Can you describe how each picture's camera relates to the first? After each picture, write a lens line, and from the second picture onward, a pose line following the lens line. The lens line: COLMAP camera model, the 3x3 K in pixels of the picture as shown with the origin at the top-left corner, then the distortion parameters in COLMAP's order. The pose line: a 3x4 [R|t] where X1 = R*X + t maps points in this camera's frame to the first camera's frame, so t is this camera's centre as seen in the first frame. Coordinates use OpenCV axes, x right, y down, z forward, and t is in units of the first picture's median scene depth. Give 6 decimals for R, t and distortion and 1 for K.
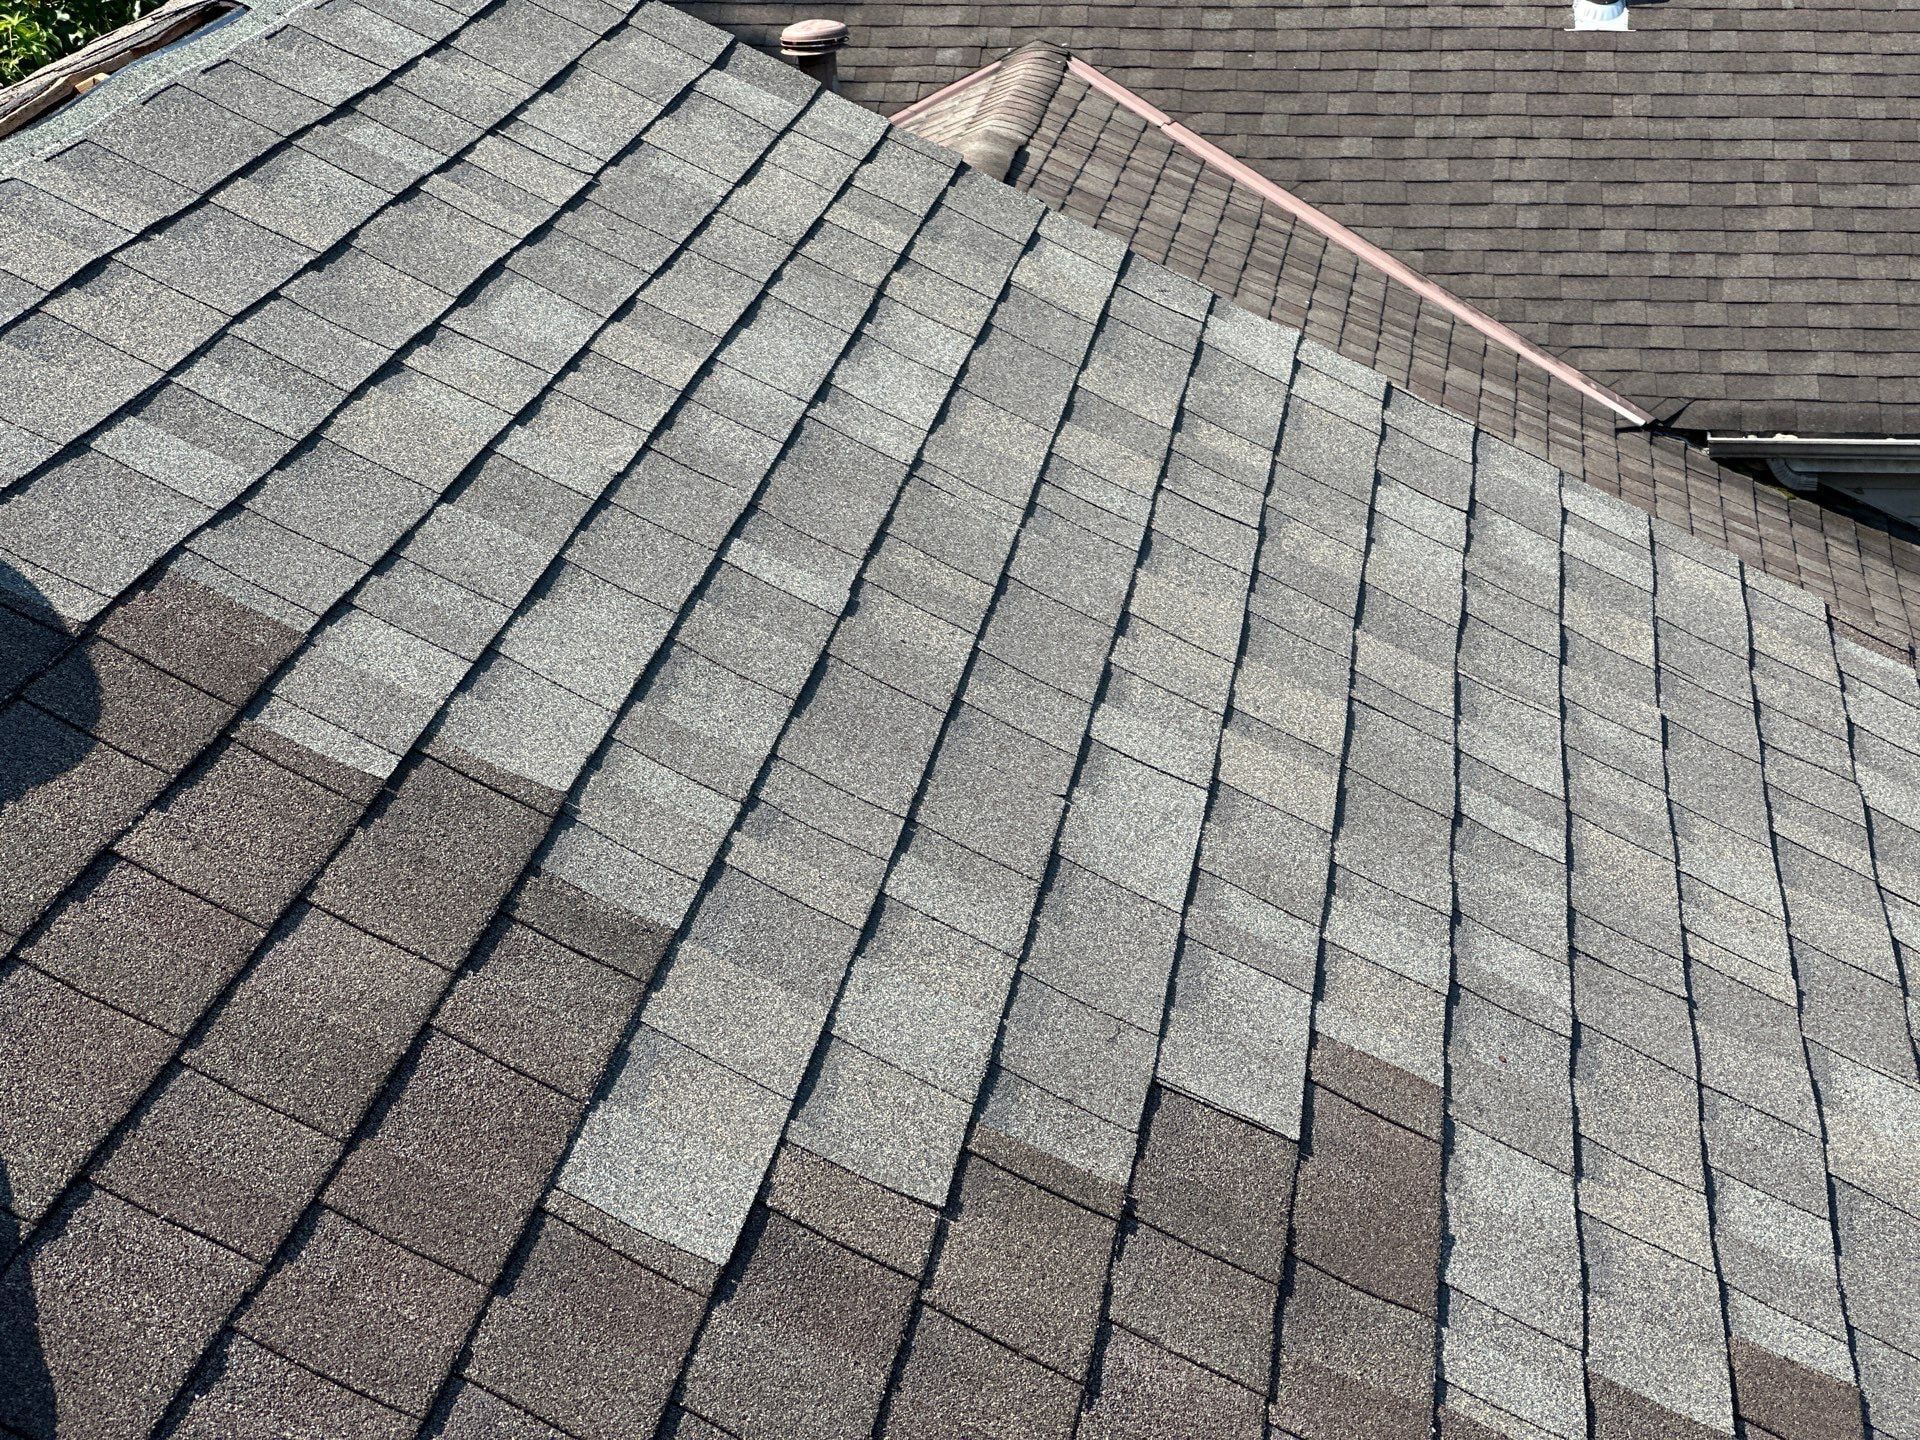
lens RADIAL K [[4340.8, 0, 868.7], [0, 4340.8, 722.8], [0, 0, 1]] dist [0.170357, -0.078301]
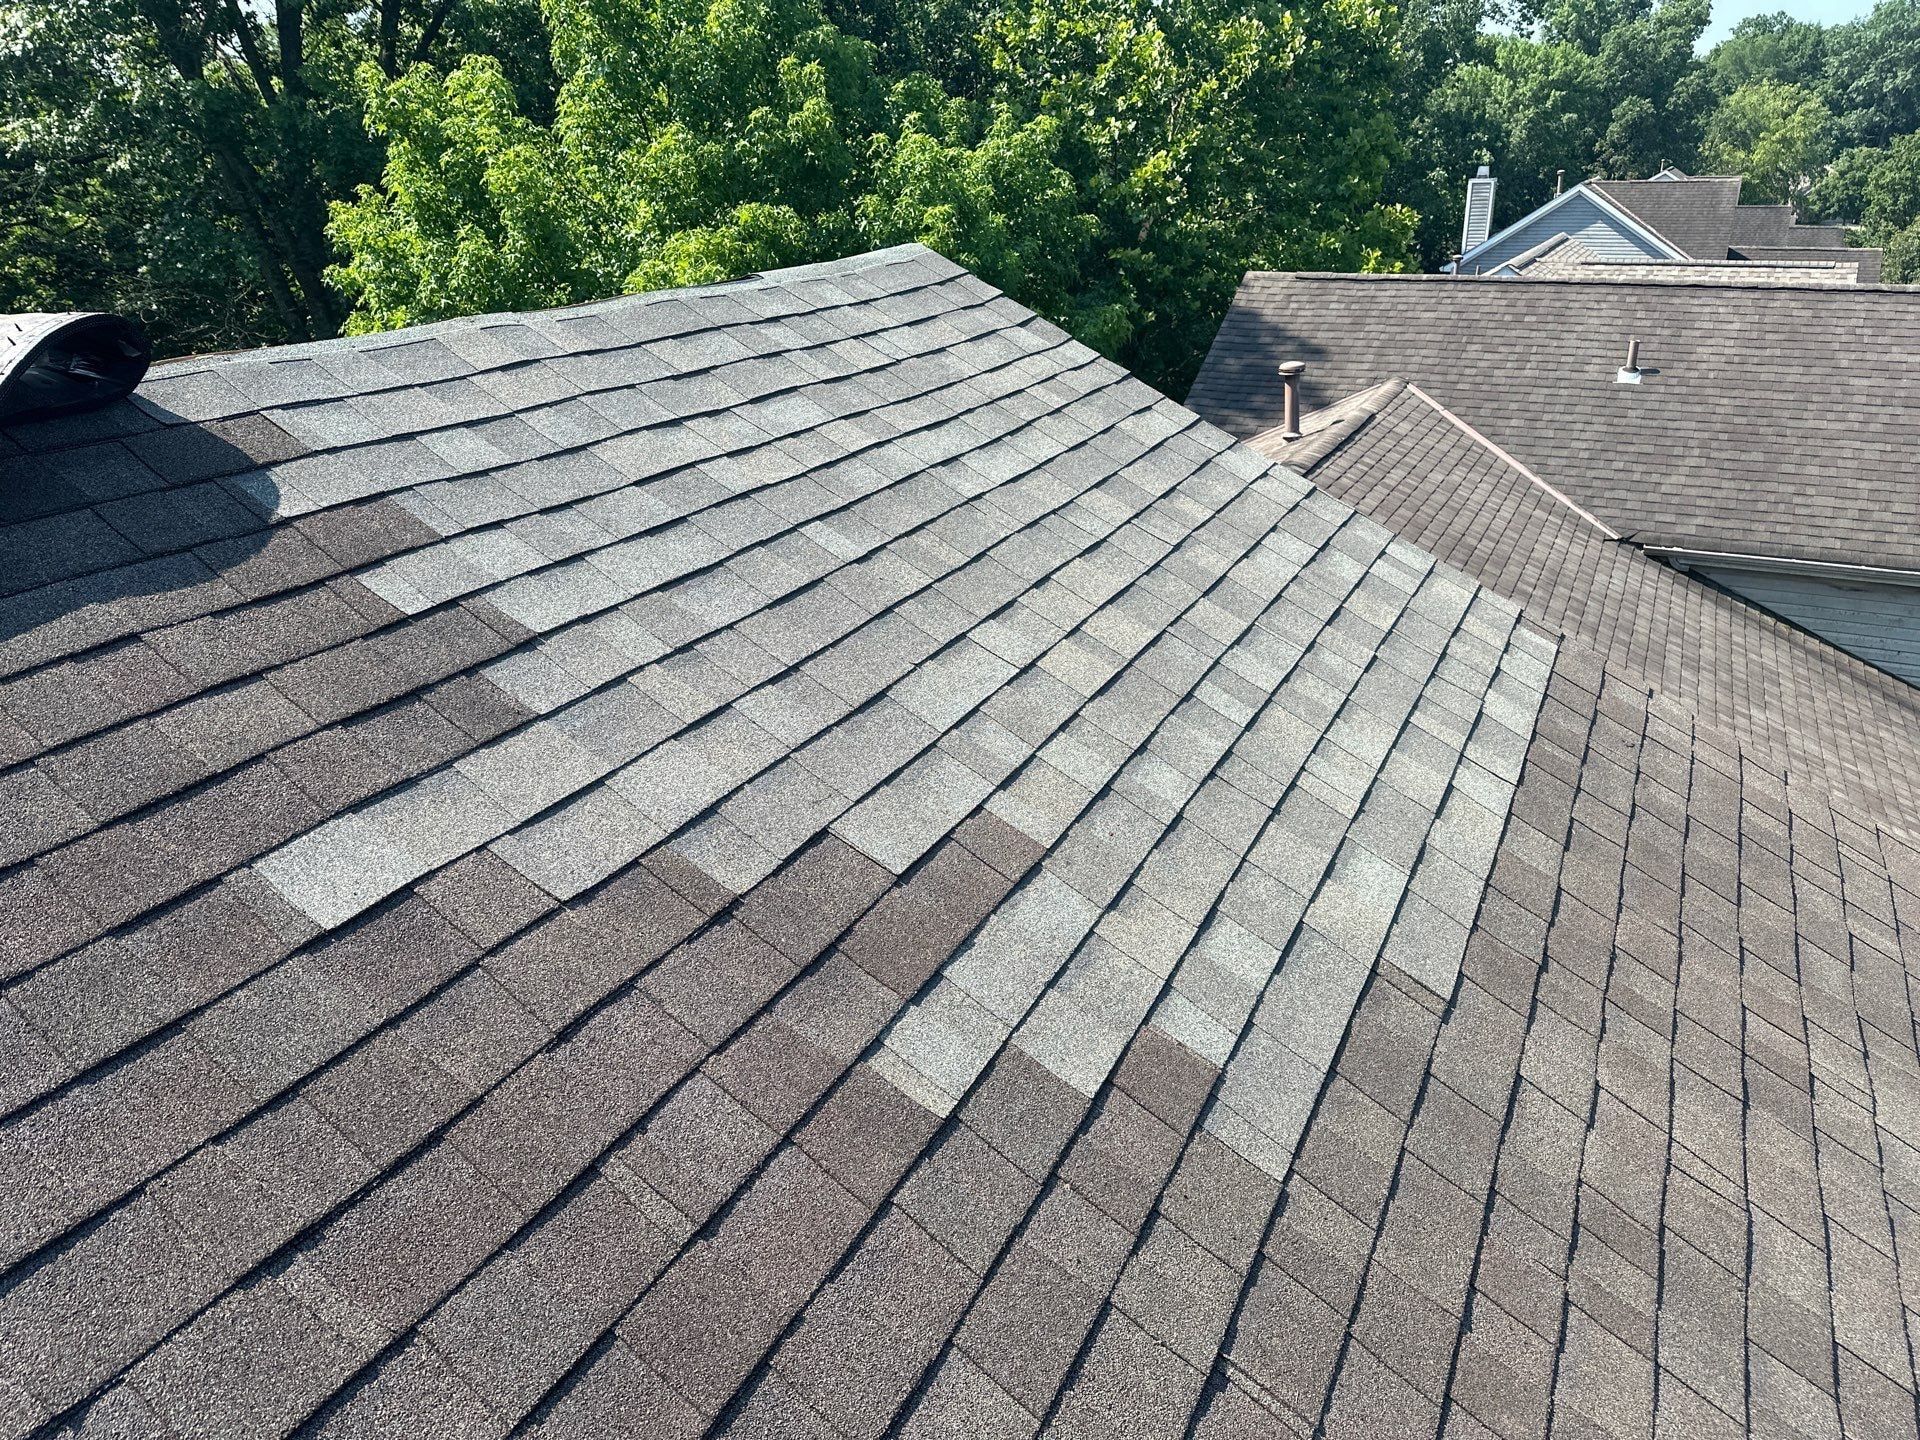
lens RADIAL K [[1367.2, 0, 963.2], [0, 1367.2, 686.6], [0, 0, 1]] dist [0.067577, -0.080991]
pose [[0.946187, 0.118972, -0.300959, 0.069988], [-0.100692, 0.992041, 0.075599, -0.005982], [0.307558, -0.041227, 0.950636, 0.120738]]
